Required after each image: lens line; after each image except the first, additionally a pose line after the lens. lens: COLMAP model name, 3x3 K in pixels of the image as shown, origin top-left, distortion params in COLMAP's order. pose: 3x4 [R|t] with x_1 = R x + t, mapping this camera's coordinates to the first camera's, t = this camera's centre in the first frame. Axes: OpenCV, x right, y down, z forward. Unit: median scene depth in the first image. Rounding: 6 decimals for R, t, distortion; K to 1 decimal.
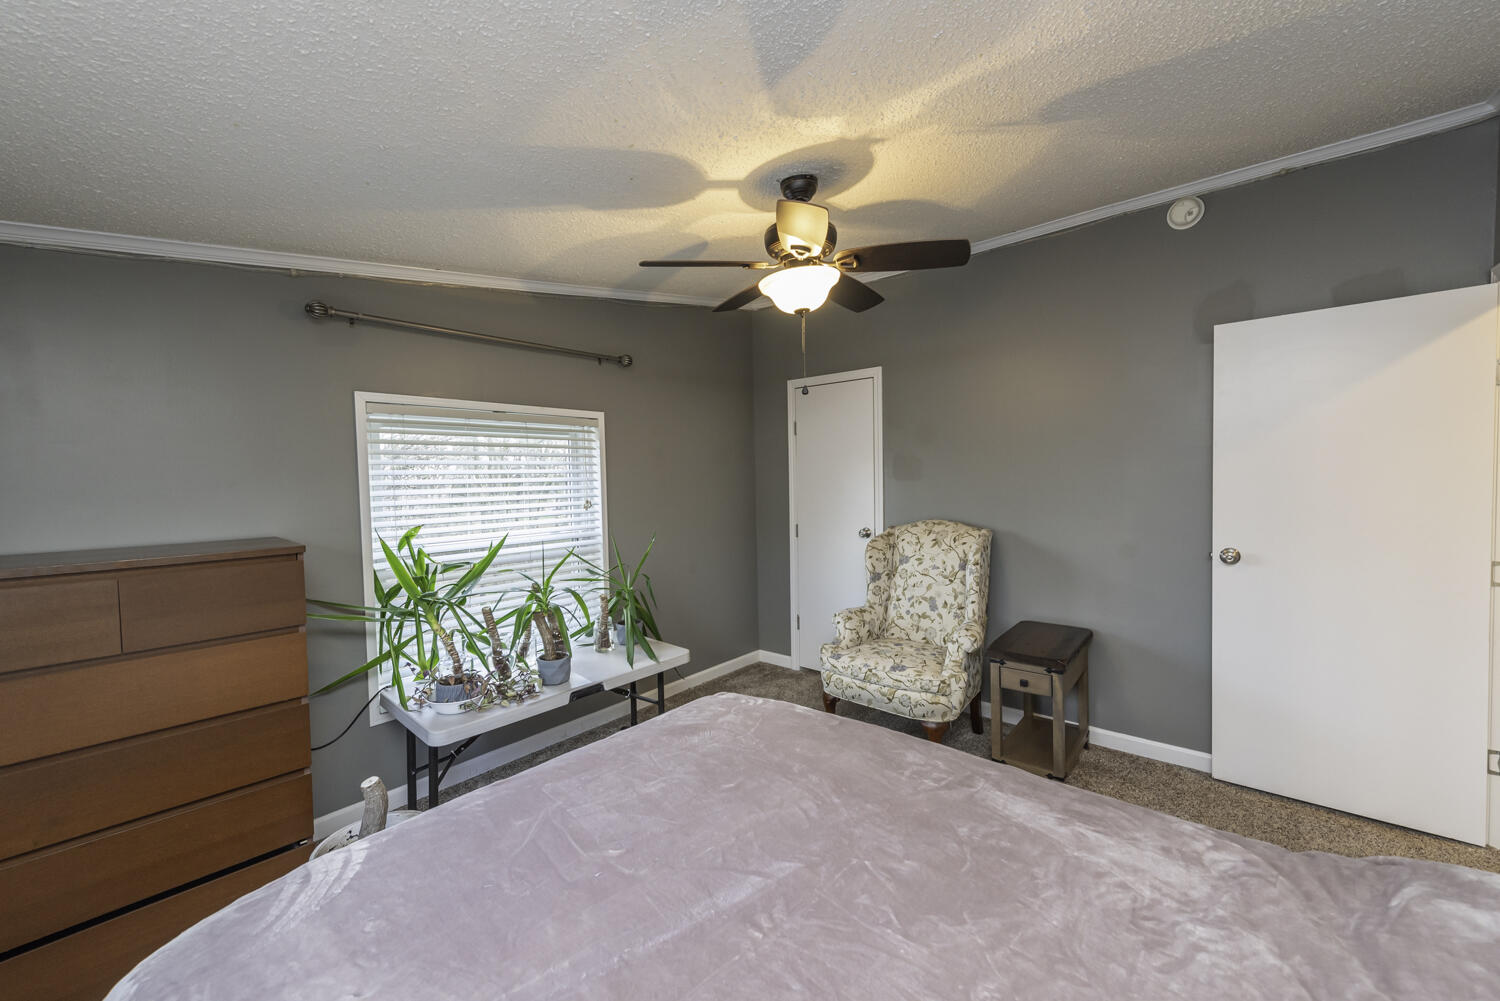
lens RADIAL K [[547.0, 0, 757.6], [0, 547.0, 497.0], [0, 0, 1]] dist [-0.001326, -0.000063]
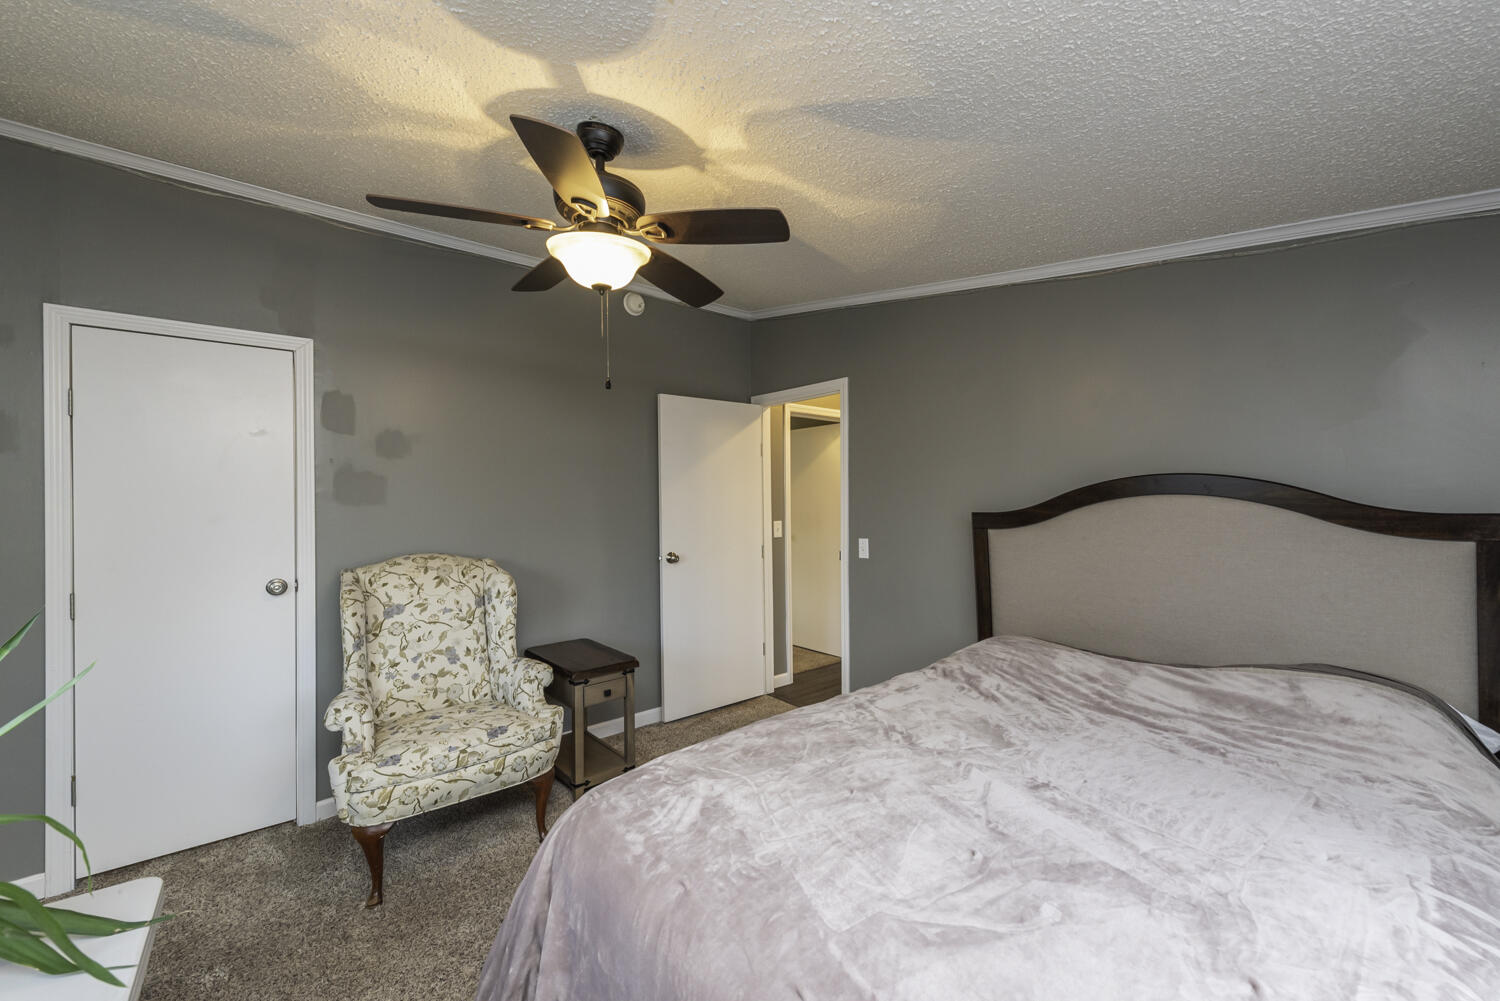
lens RADIAL K [[596.1, 0, 751.6], [0, 596.1, 499.4], [0, 0, 1]] dist [0.000785, 0.000090]
pose [[0.187539, 0.021744, 0.982017, -0.478482], [0.042833, 0.998623, -0.030292, 0.009983], [-0.981323, 0.047744, 0.186349, 0.391554]]
